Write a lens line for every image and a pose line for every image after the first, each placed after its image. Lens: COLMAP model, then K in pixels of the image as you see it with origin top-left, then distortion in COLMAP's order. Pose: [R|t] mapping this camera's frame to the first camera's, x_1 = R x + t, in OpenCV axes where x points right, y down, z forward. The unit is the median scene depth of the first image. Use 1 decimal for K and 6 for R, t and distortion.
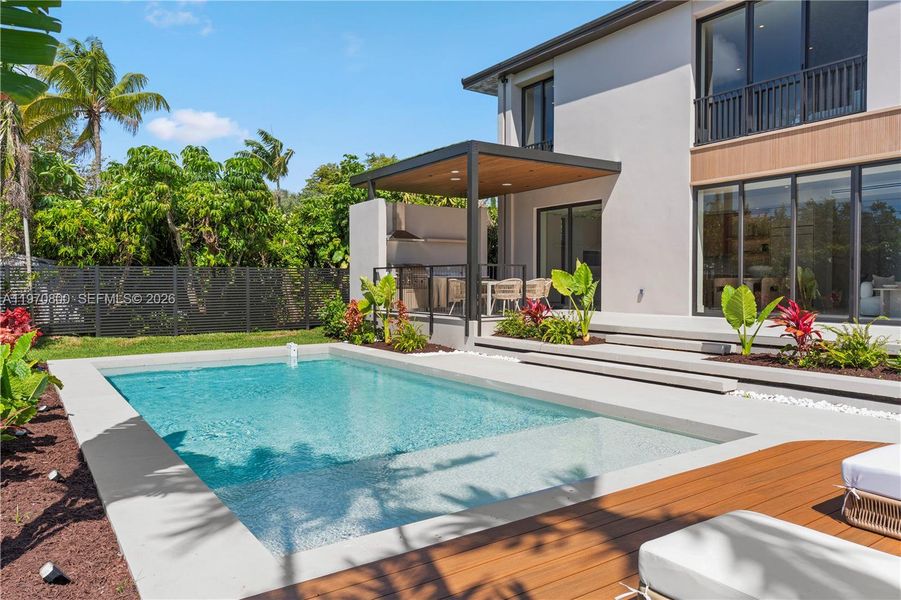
lens RADIAL K [[622.6, 0, 447.4], [0, 622.6, 296.8], [0, 0, 1]] dist [0.001517, 0.000910]
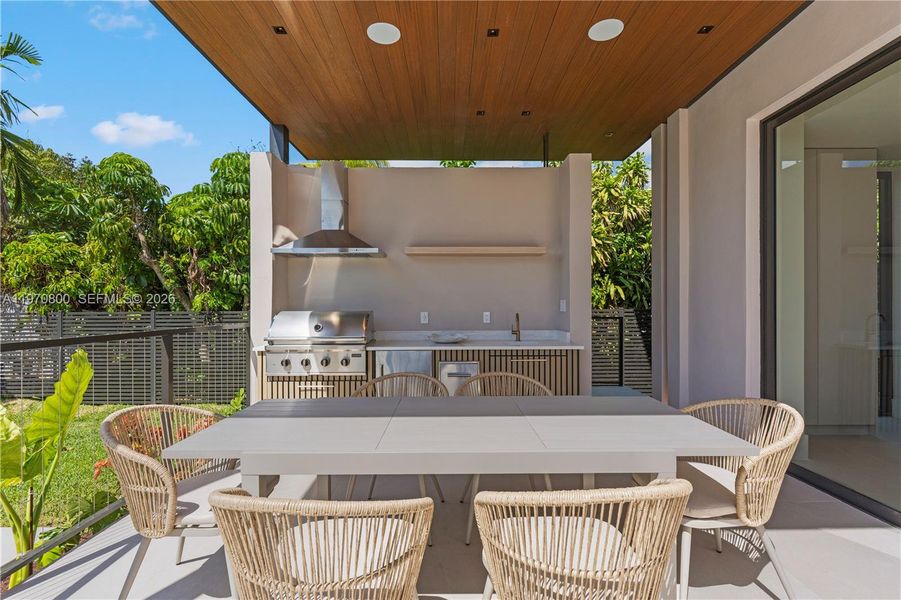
lens RADIAL K [[436.0, 0, 447.3], [0, 436.0, 303.4], [0, 0, 1]] dist [0.000762, 0.000008]
pose [[0.821586, -0.002790, -0.570077, 0.171404], [-0.016228, 0.999468, -0.028279, -0.058982], [0.569853, 0.032485, 0.821104, 0.925314]]
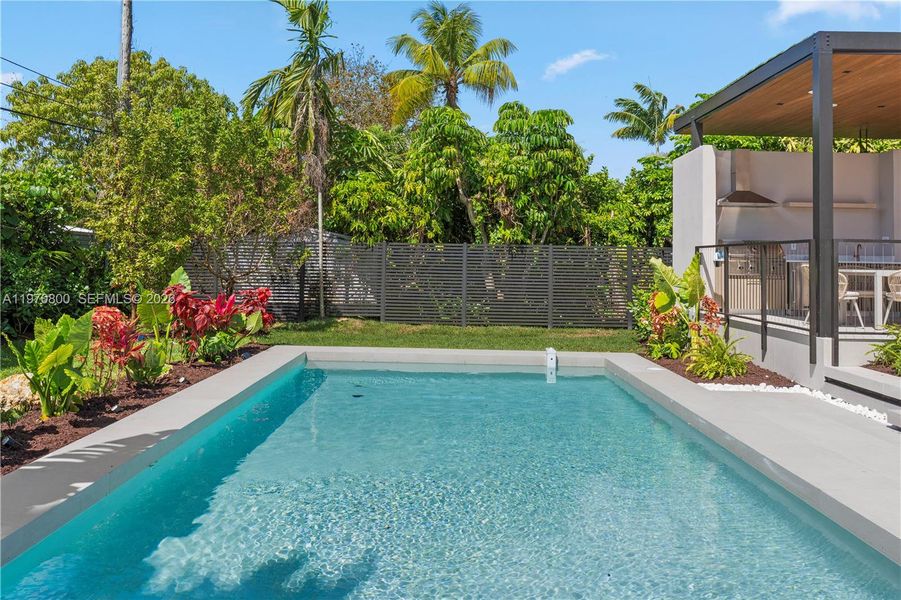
lens RADIAL K [[721.5, 0, 447.8], [0, 721.5, 221.2], [0, 0, 1]] dist [0.029874, 0.000025]
pose [[0.822071, -0.013389, -0.569228, 0.123382], [-0.035878, 0.996519, -0.075253, -0.005025], [0.568254, 0.082286, 0.818728, 0.213644]]
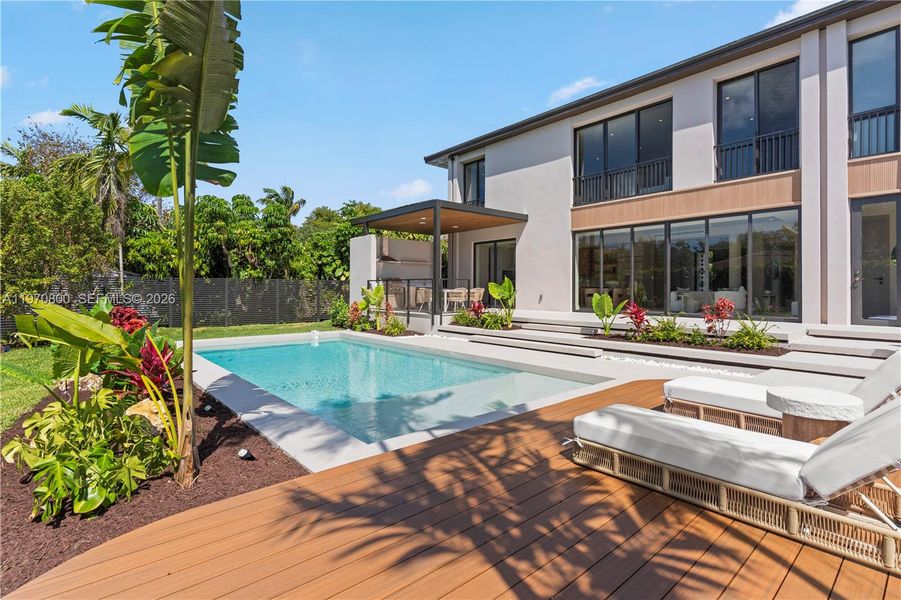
lens RADIAL K [[430.5, 0, 450.0], [0, 430.5, 286.6], [0, 0, 1]] dist [0.001059, 0.000665]
pose [[0.993738, 0.005616, 0.111595, -0.040597], [-0.002136, 0.999508, -0.031283, 0.000805], [-0.111715, 0.030849, 0.993261, -0.060819]]
